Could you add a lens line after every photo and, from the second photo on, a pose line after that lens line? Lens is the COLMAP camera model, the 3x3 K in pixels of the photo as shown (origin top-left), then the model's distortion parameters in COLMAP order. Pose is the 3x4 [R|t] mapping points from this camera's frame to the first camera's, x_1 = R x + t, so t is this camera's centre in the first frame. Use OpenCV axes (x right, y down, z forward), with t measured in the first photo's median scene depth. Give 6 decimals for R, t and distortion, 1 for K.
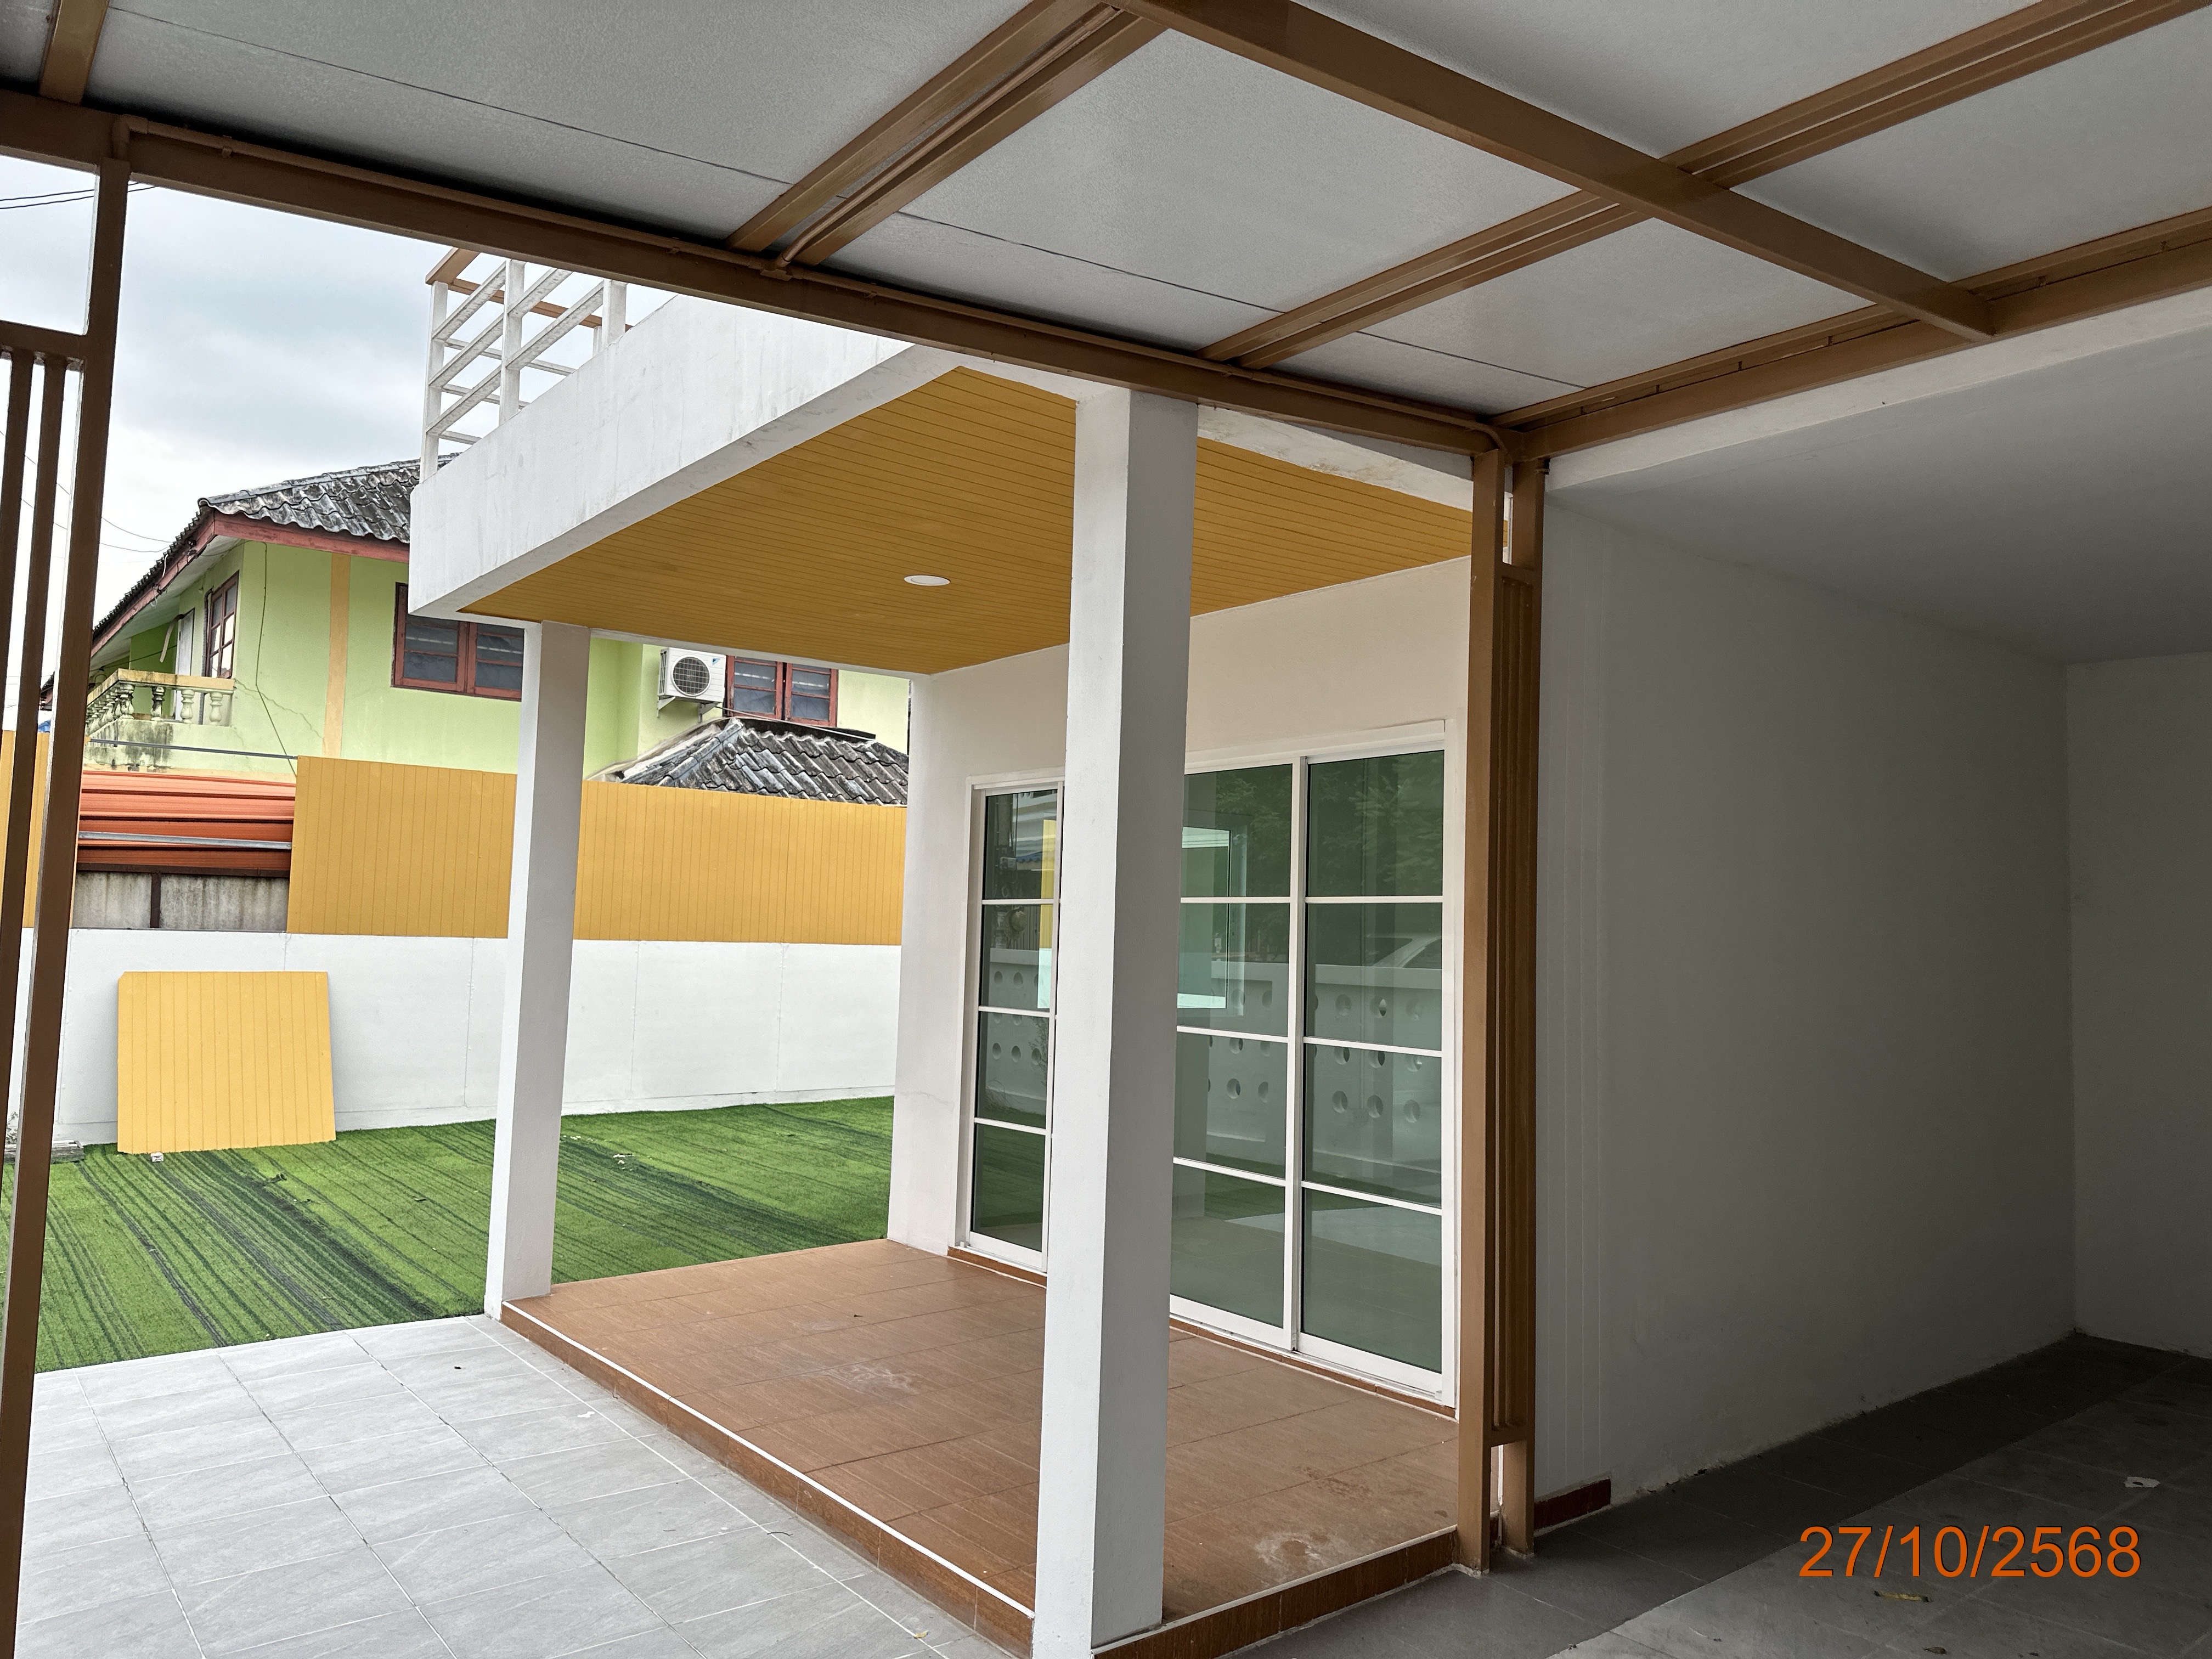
lens RADIAL K [[1560.9, 0, 1106.0], [0, 1560.9, 829.5], [0, 0, 1]] dist [0.043526, -0.053079]
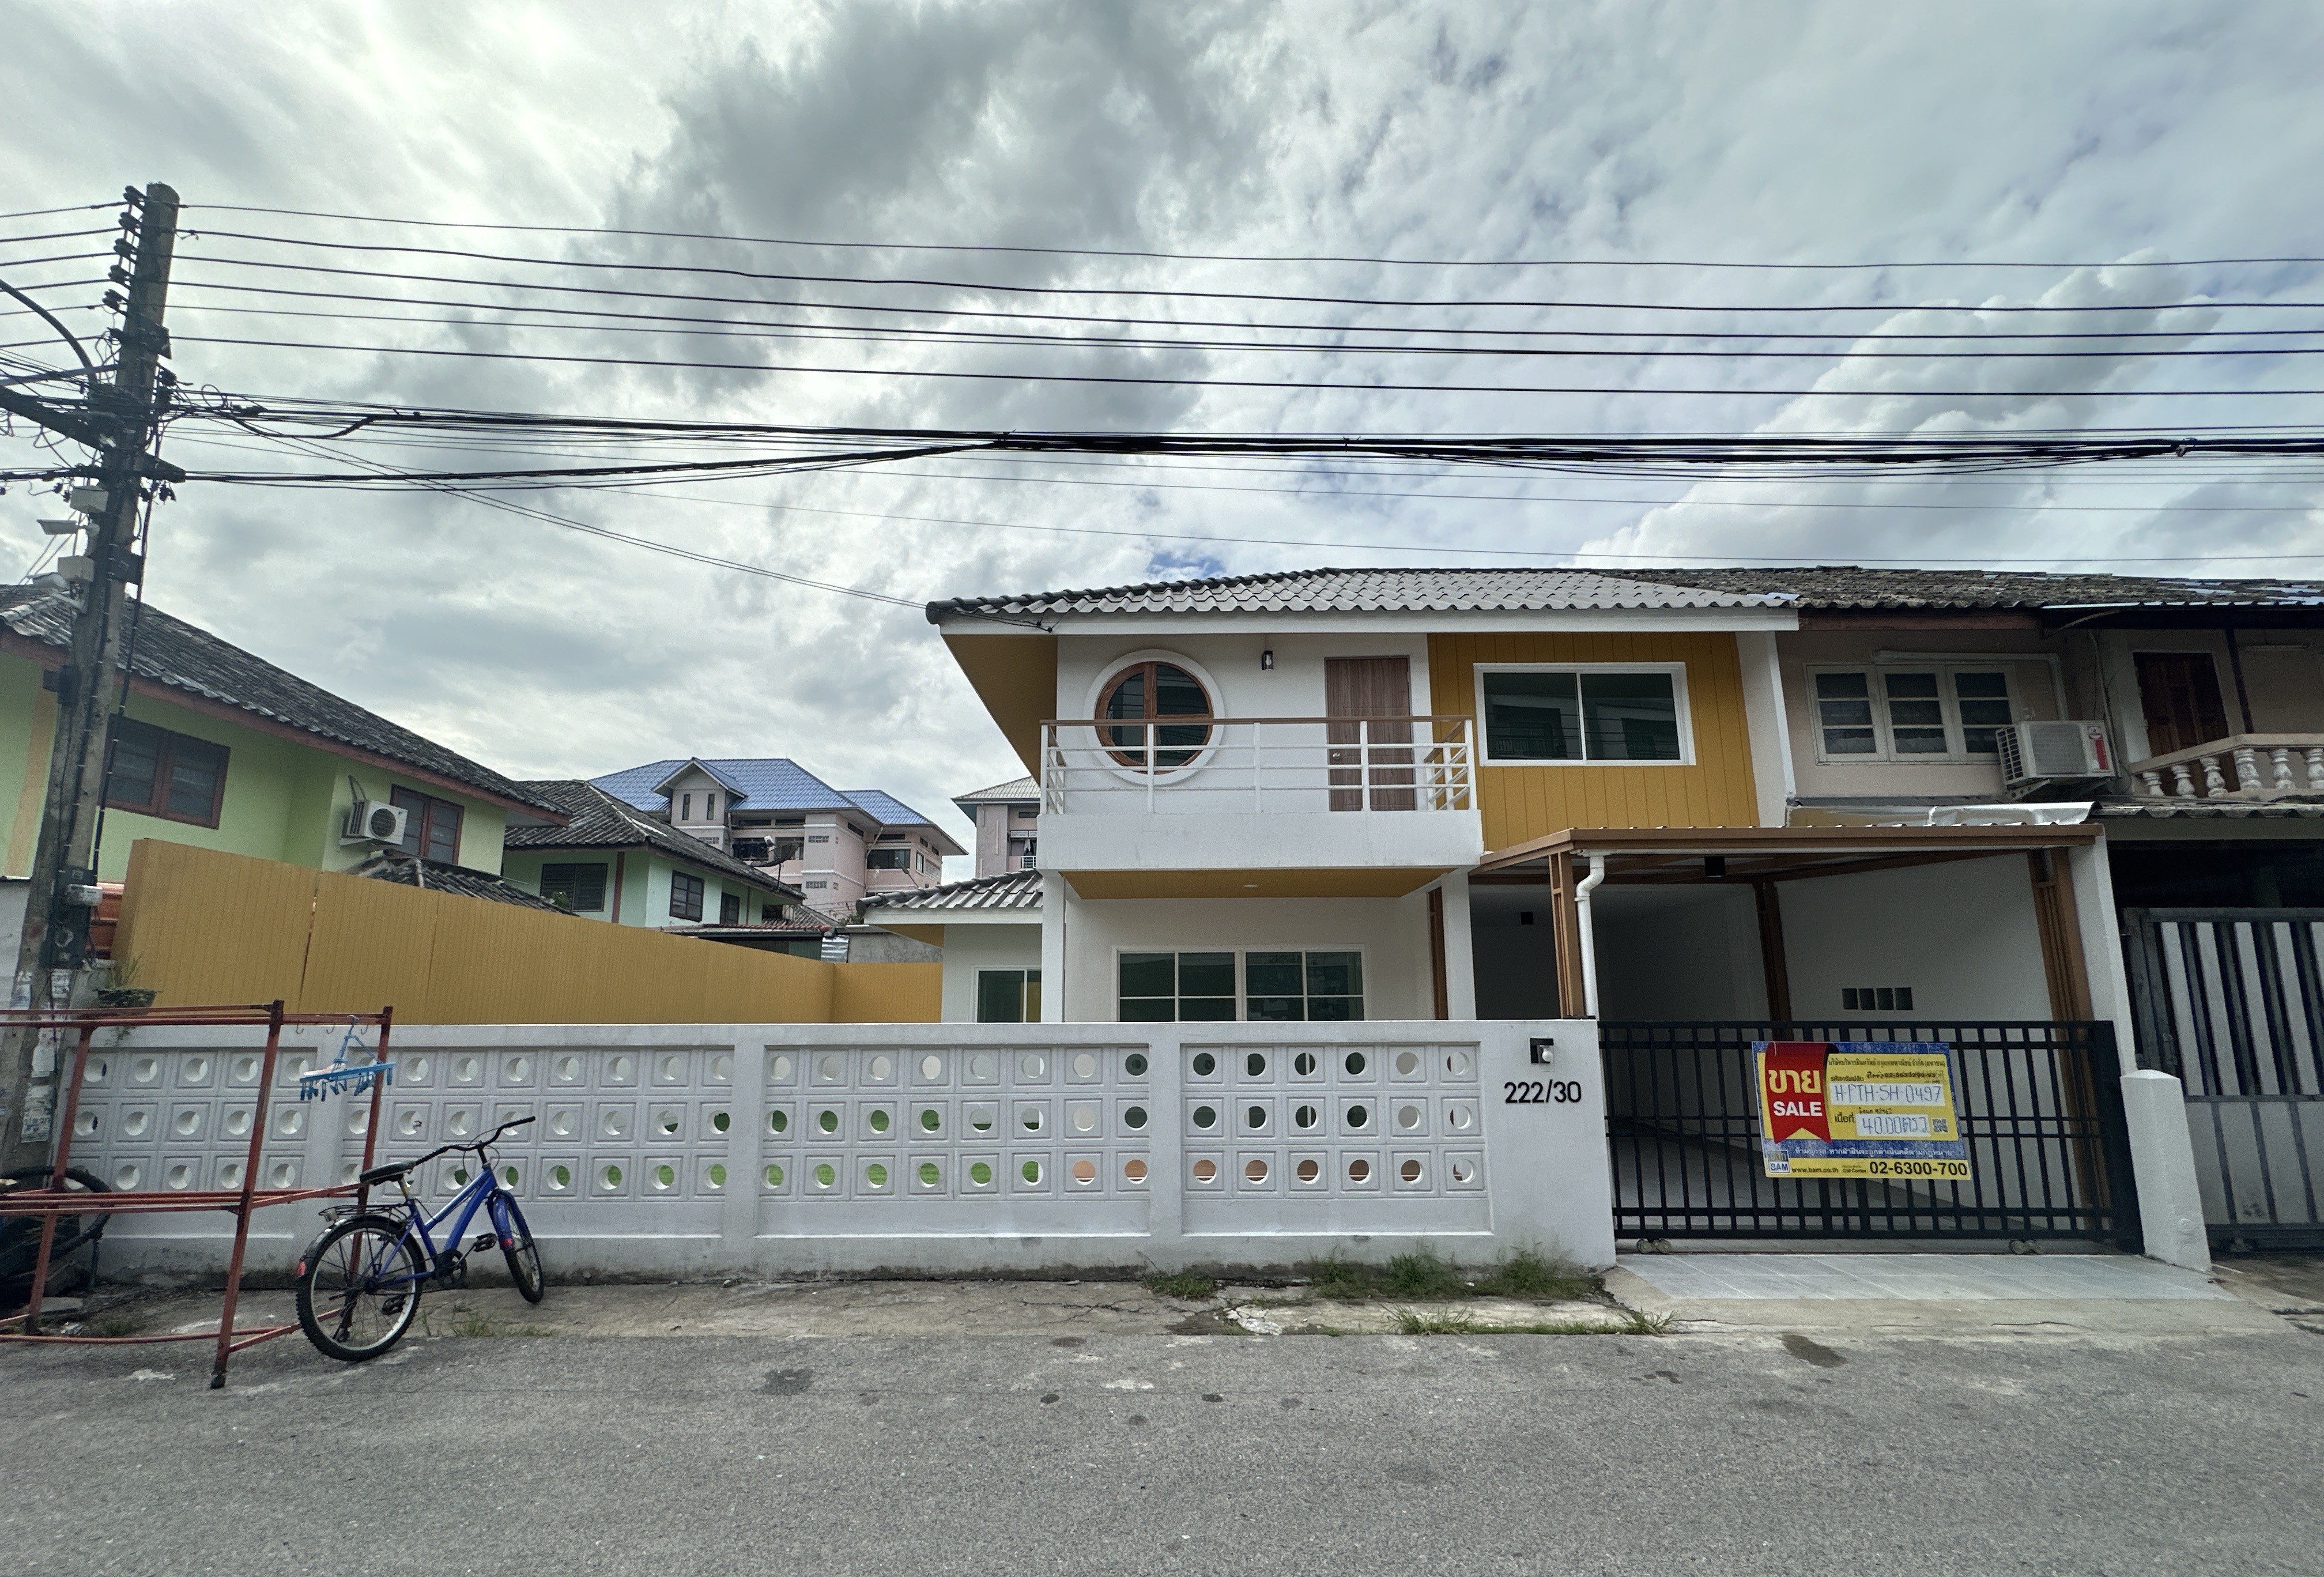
lens RADIAL K [[929.0, 0, 1160.2], [0, 929.0, 867.7], [0, 0, 1]] dist [0.000624, 0.000195]
pose [[0.619921, 0.098148, 0.778502, -0.471958], [-0.031996, 0.994483, -0.099900, -0.004805], [-0.784012, 0.037021, 0.619641, 0.013345]]
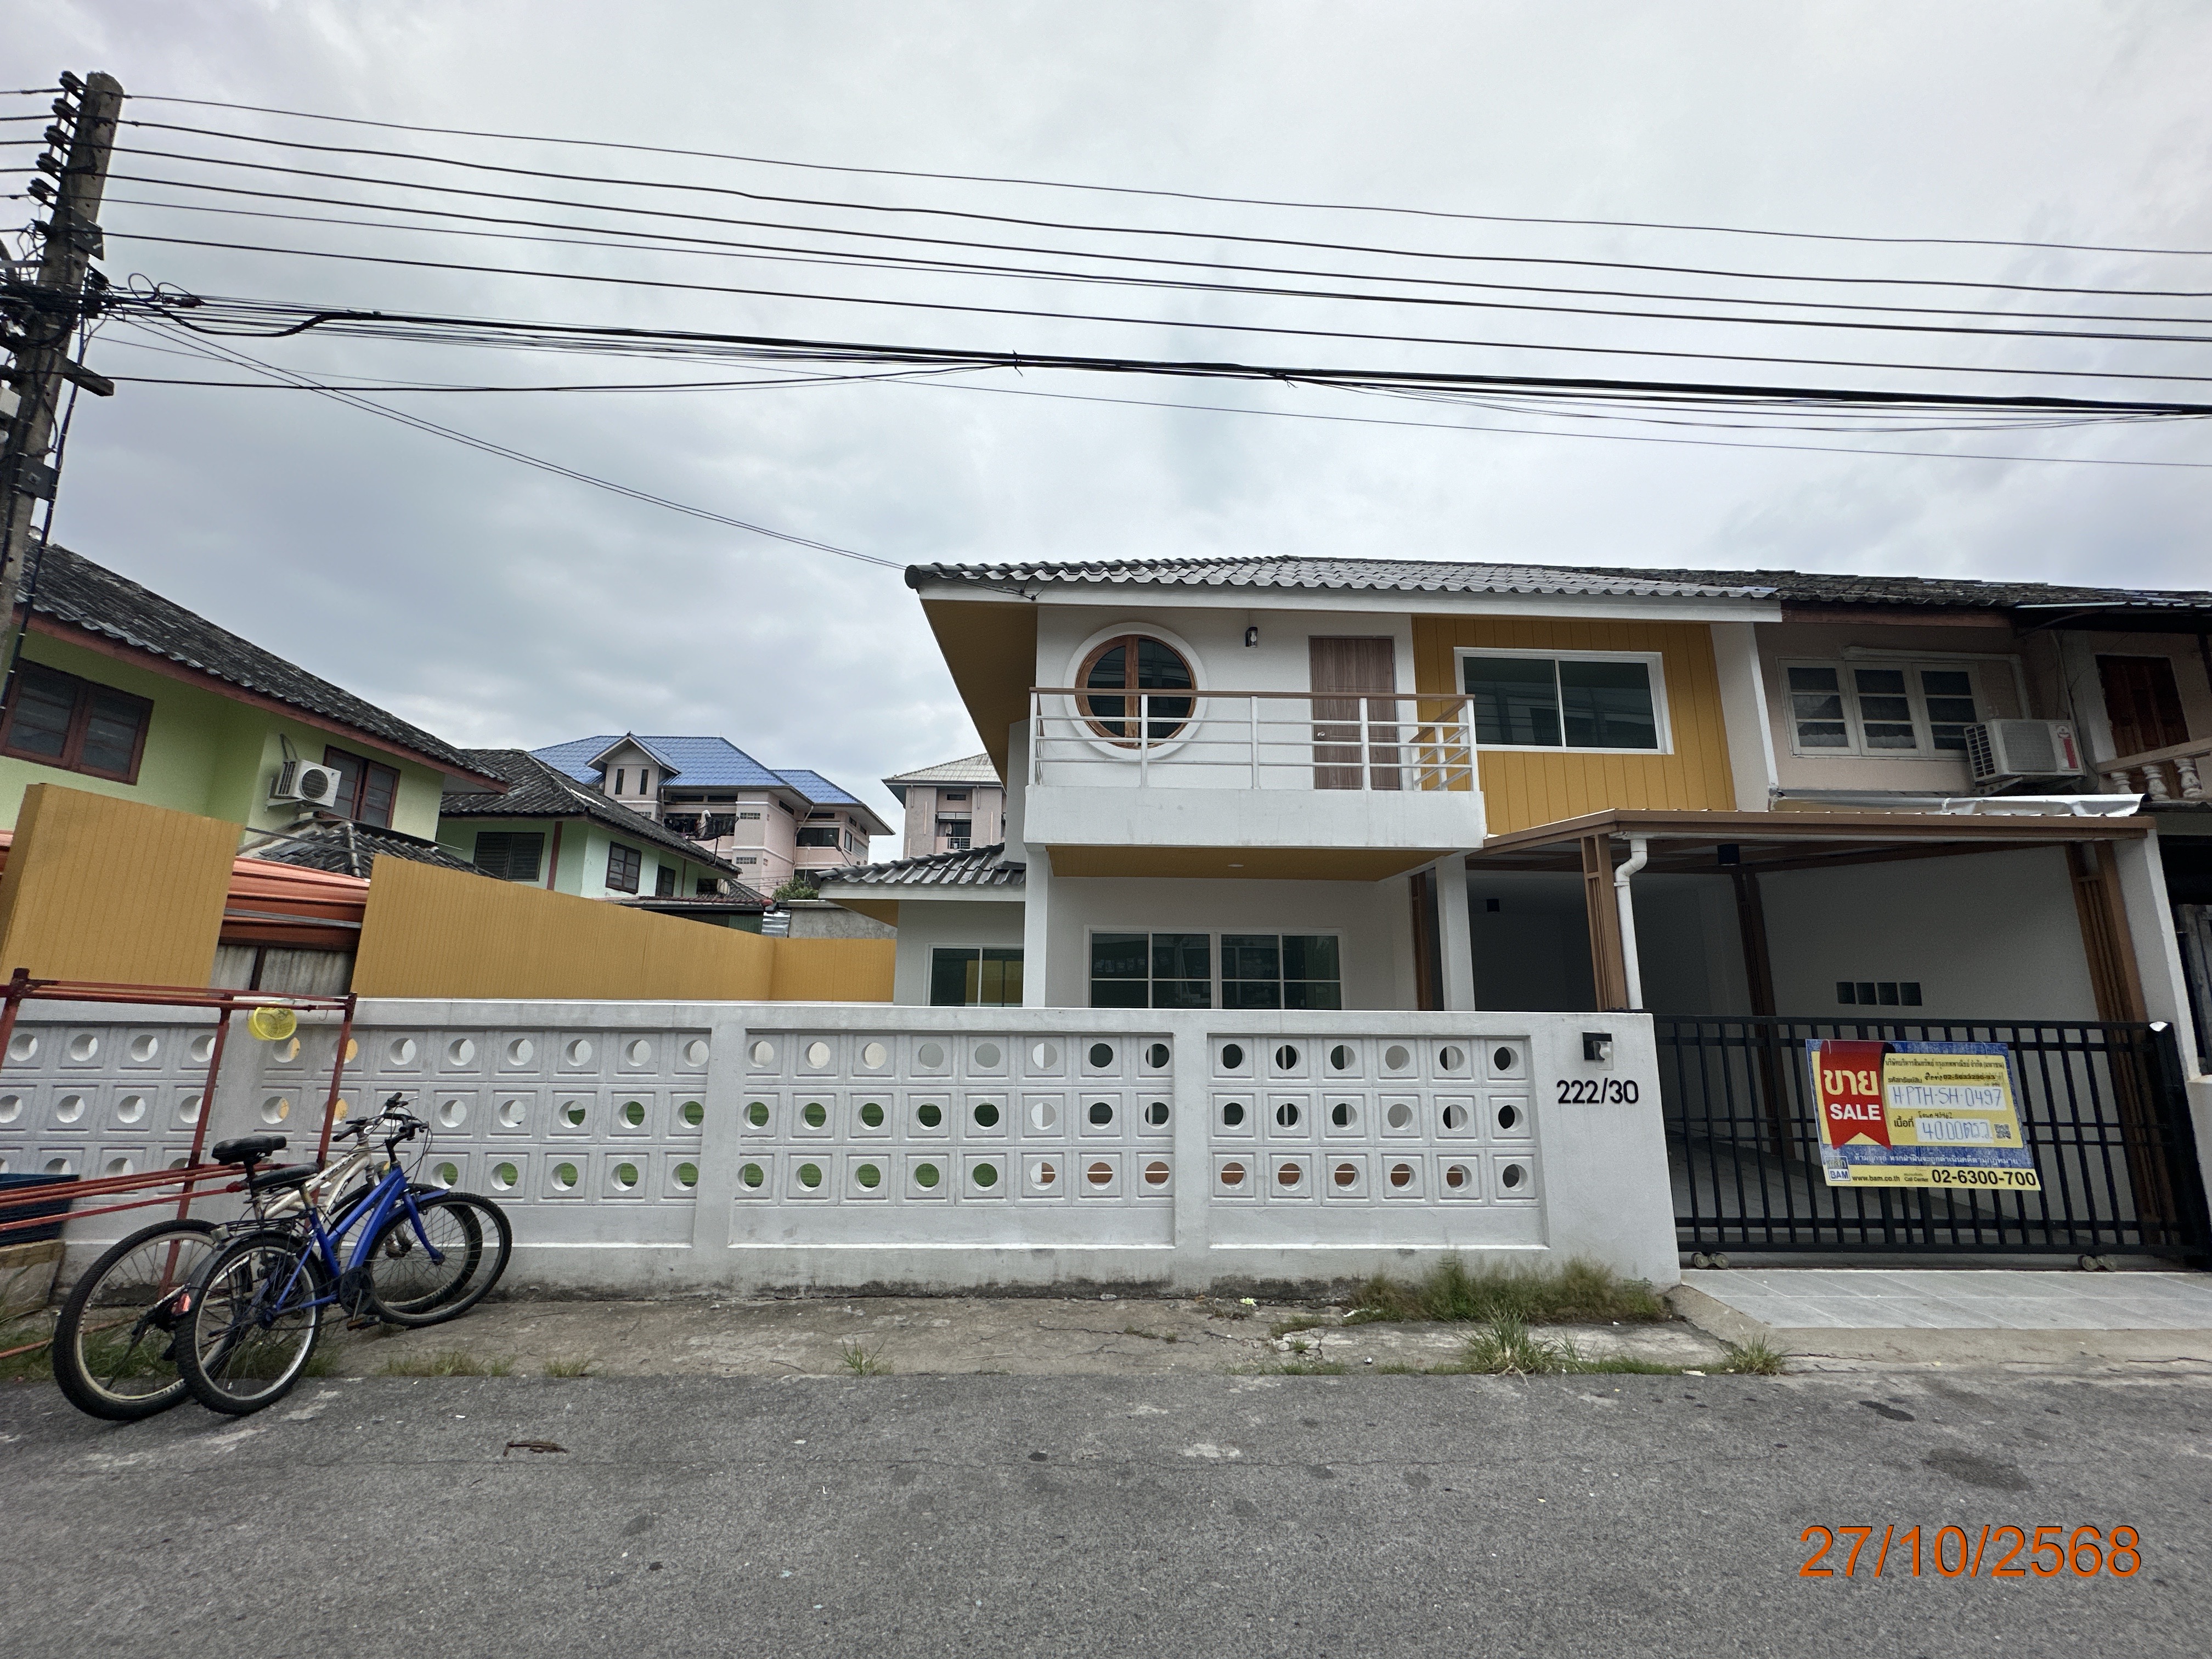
lens RADIAL K [[882.5, 0, 1104.3], [0, 882.5, 826.3], [0, 0, 1]] dist [0.000327, -0.000062]
pose [[0.588588, 0.135097, 0.797066, -0.461356], [-0.049625, 0.990117, -0.131173, -0.003144], [-0.806909, 0.037653, 0.589474, 0.070460]]
